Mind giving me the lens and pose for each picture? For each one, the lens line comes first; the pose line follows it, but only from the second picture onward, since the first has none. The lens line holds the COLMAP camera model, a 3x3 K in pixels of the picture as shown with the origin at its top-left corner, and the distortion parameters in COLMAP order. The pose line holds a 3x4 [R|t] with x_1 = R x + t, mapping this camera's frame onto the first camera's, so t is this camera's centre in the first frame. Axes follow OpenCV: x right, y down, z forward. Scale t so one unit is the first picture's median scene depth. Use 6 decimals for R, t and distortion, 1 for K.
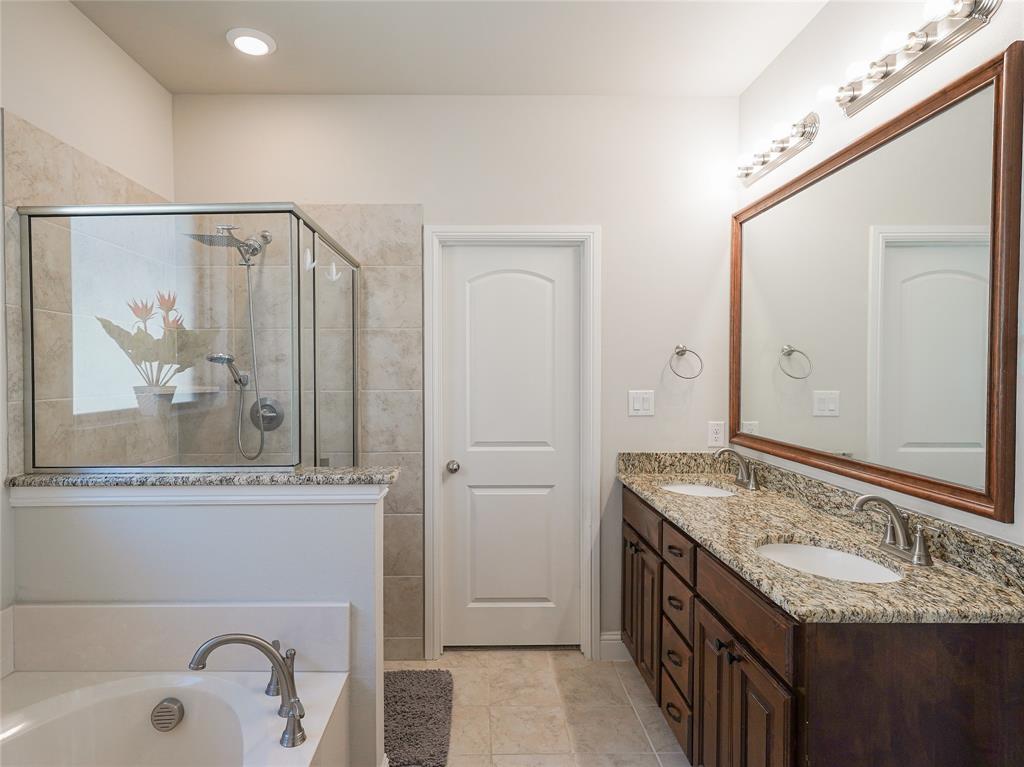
lens RADIAL K [[559.8, 0, 512.0], [0, 559.8, 383.5], [0, 0, 1]] dist [0.008069, -0.000018]
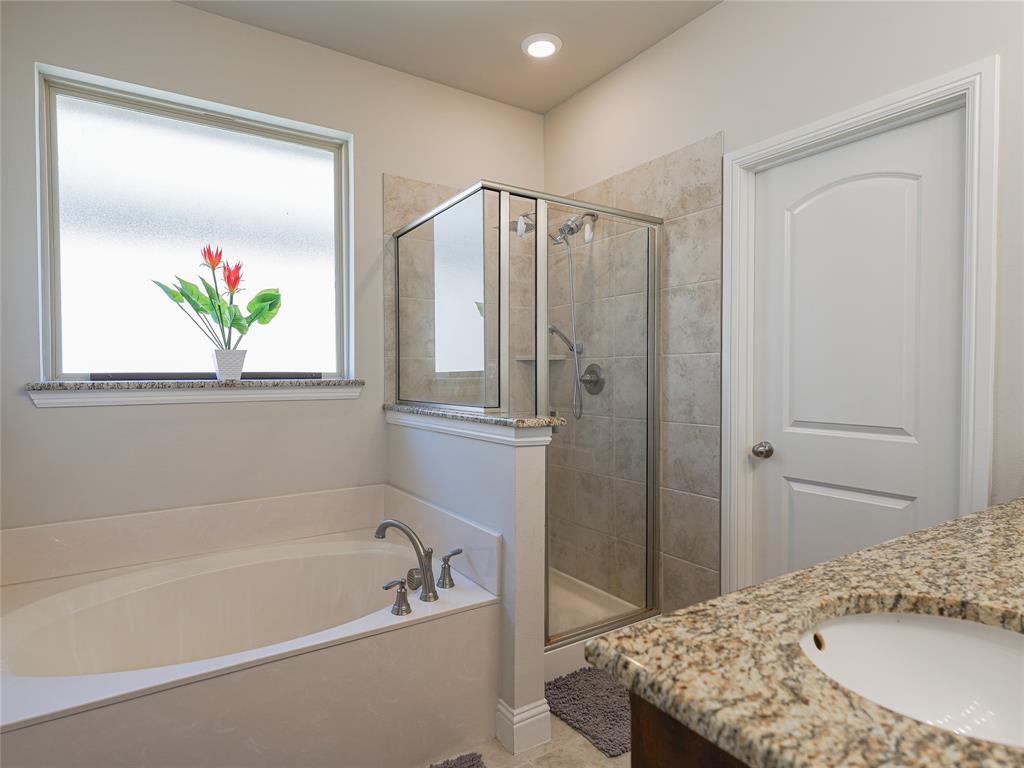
lens RADIAL K [[556.2, 0, 451.0], [0, 556.2, 383.2], [0, 0, 1]] dist [0.001525, -0.001107]
pose [[0.512178, 0.021570, -0.858609, 0.352170], [-0.015376, 0.999755, 0.015943, 0.050598], [0.858742, 0.005036, 0.512384, 0.222120]]
